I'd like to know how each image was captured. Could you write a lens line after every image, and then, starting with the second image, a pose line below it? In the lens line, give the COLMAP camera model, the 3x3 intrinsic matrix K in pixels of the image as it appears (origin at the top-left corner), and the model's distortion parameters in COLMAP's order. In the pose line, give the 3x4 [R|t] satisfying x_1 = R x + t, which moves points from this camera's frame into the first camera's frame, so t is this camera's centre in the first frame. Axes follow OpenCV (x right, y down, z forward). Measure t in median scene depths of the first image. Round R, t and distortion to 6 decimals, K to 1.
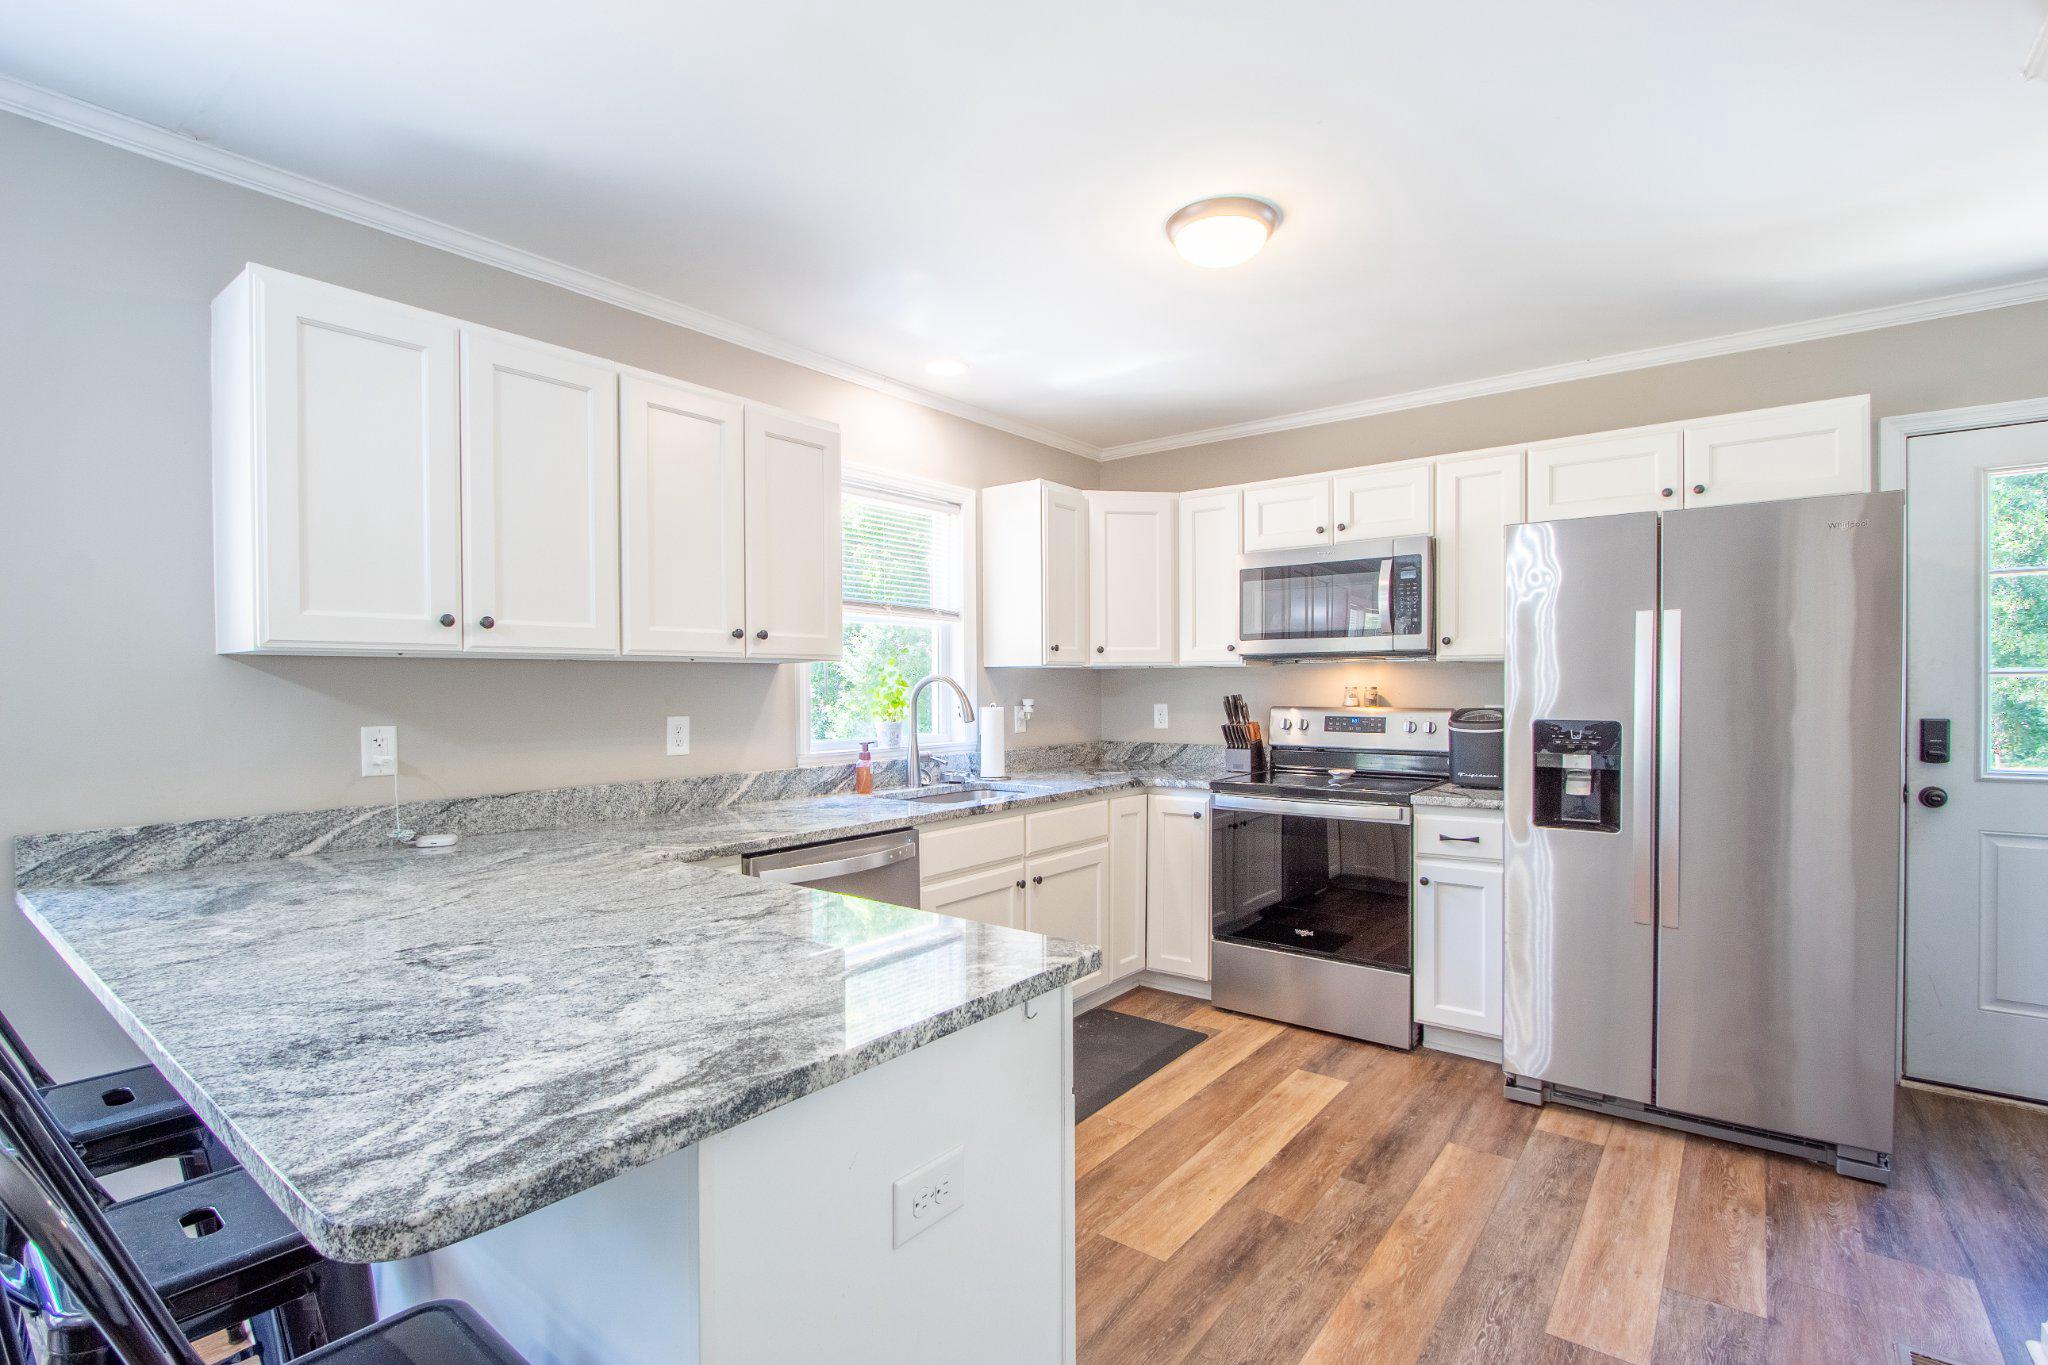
lens RADIAL K [[957.3, 0, 1016.2], [0, 957.3, 701.8], [0, 0, 1]] dist [-0.013240, 0.001326]
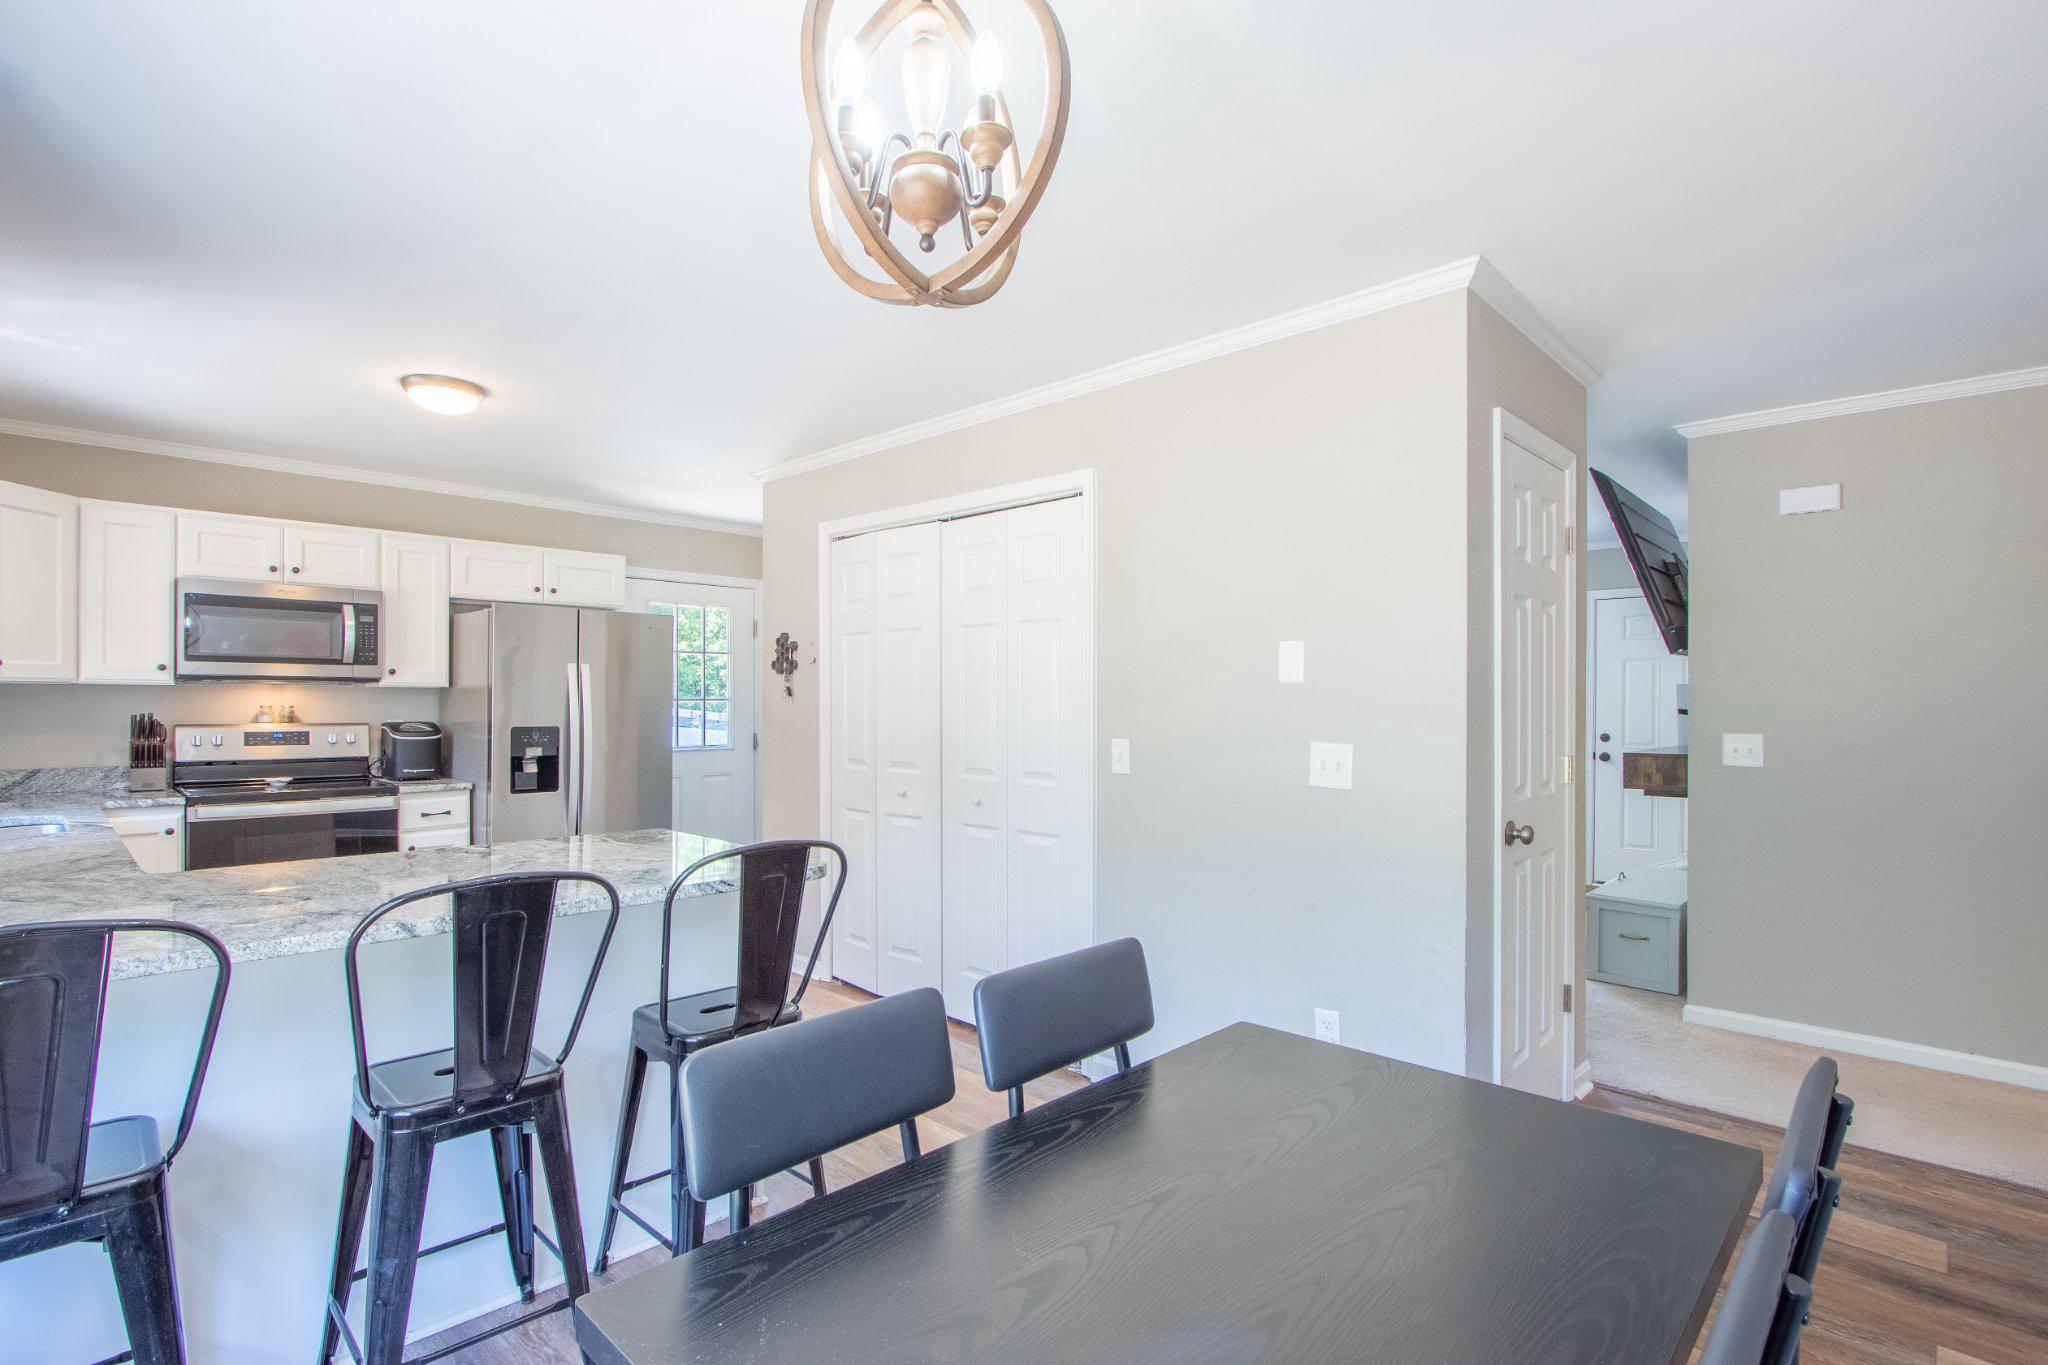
lens RADIAL K [[969.2, 0, 1015.9], [0, 969.2, 701.6], [0, 0, 1]] dist [-0.018374, 0.002017]
pose [[0.106672, 0.006337, 0.994274, -0.868883], [0.013423, 0.999879, -0.007813, 0.000174], [-0.994204, 0.014179, 0.106574, -0.007941]]
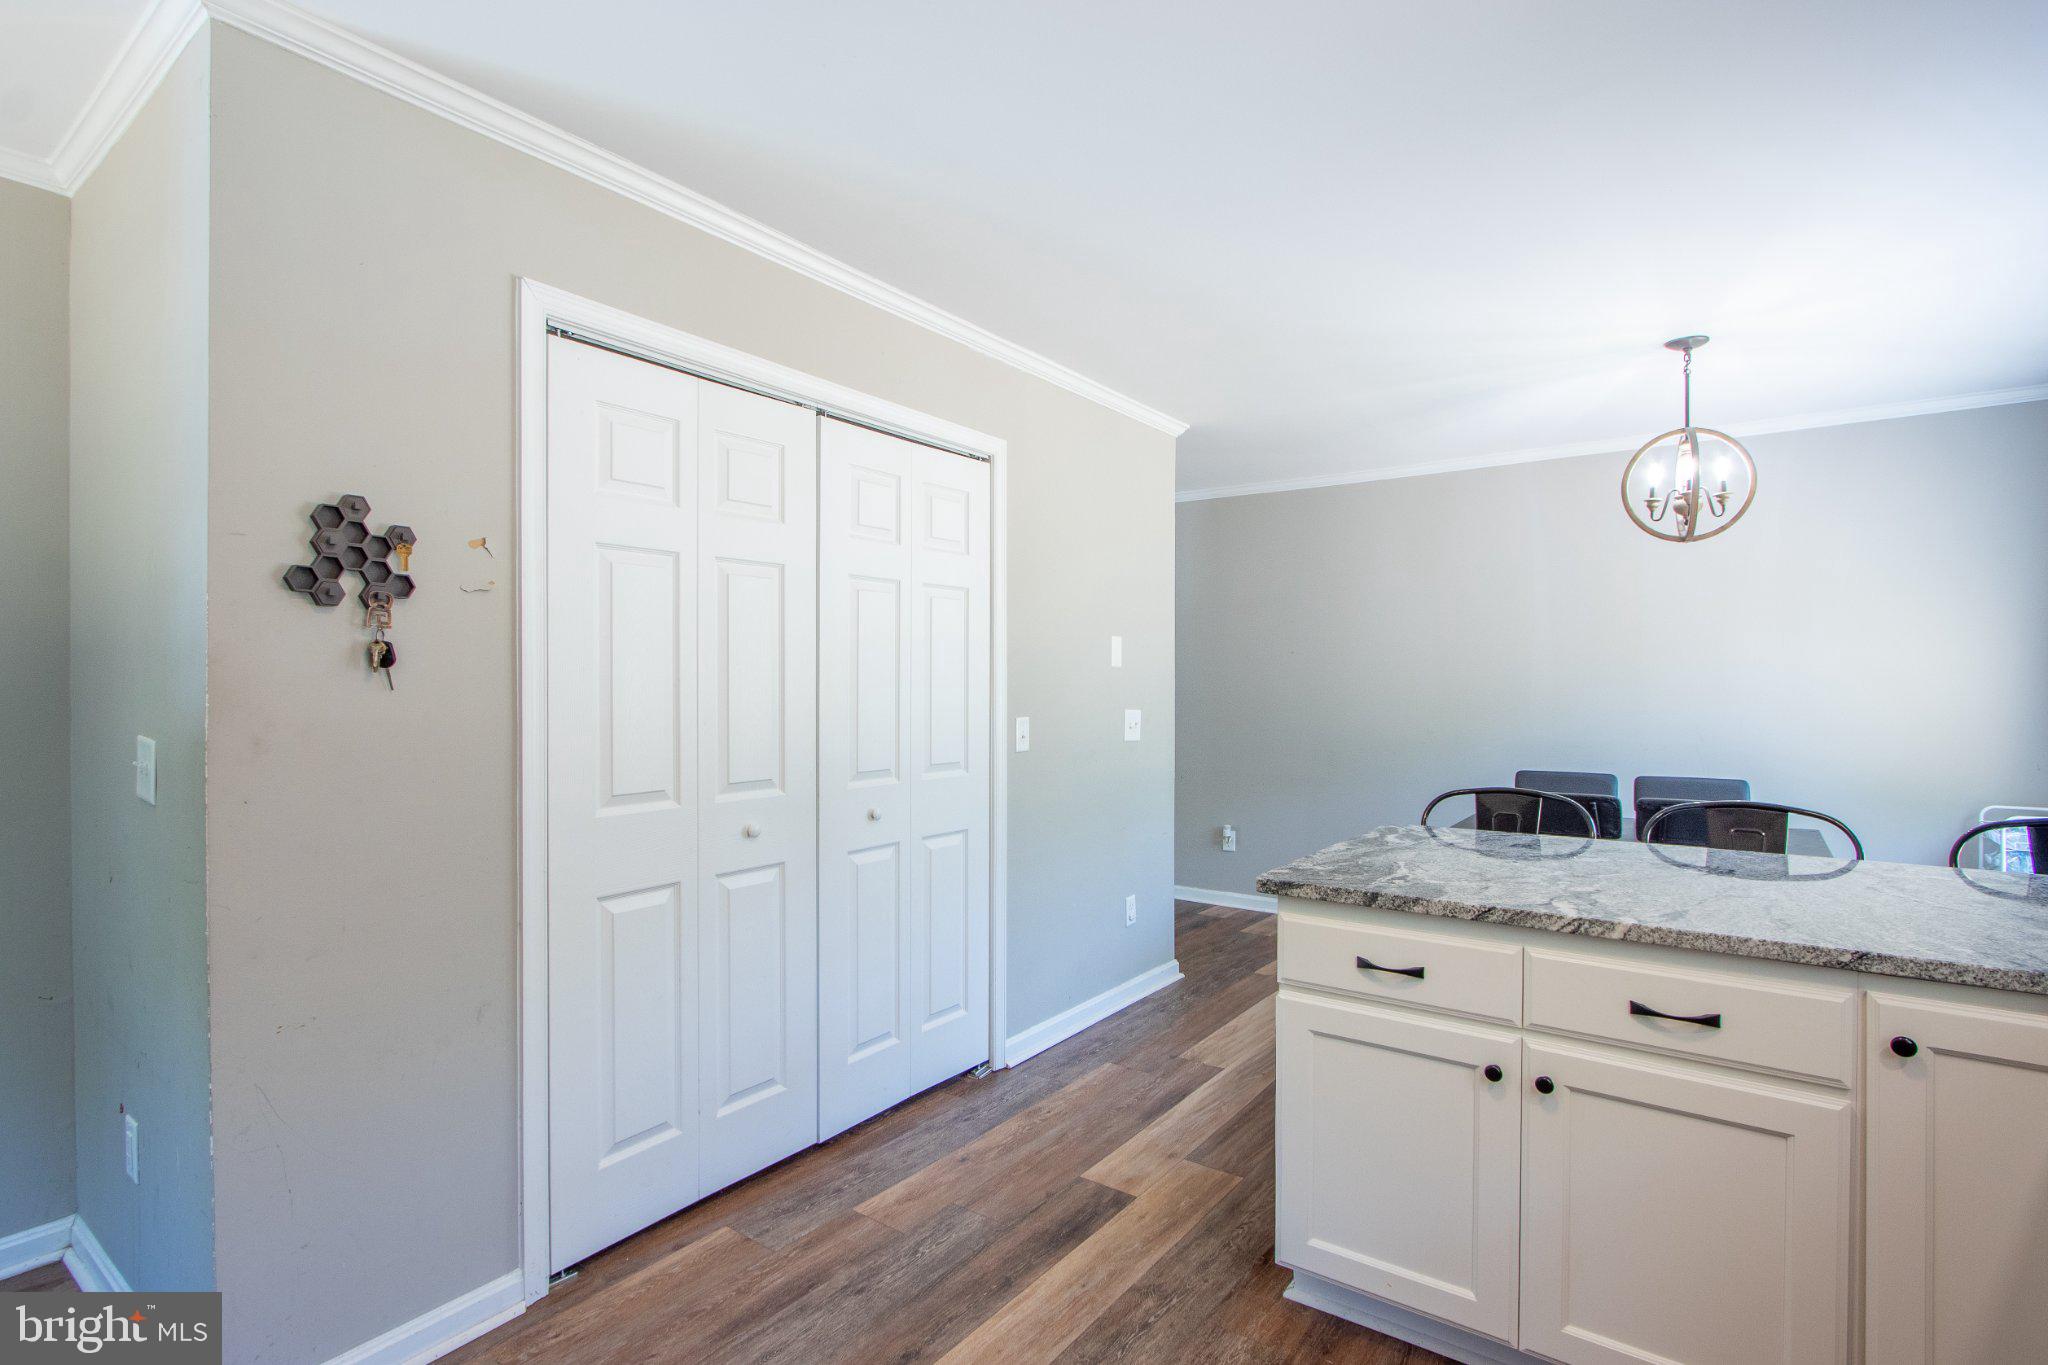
lens RADIAL K [[975.7, 0, 1024.0], [0, 975.7, 682.5], [0, 0, 1]] dist [-0.016483, 0.000745]
pose [[-0.999552, 0.004965, -0.029510, 0.206282], [0.004420, 0.999819, 0.018500, -0.024461], [0.029596, 0.018362, -0.999393, 1.064404]]
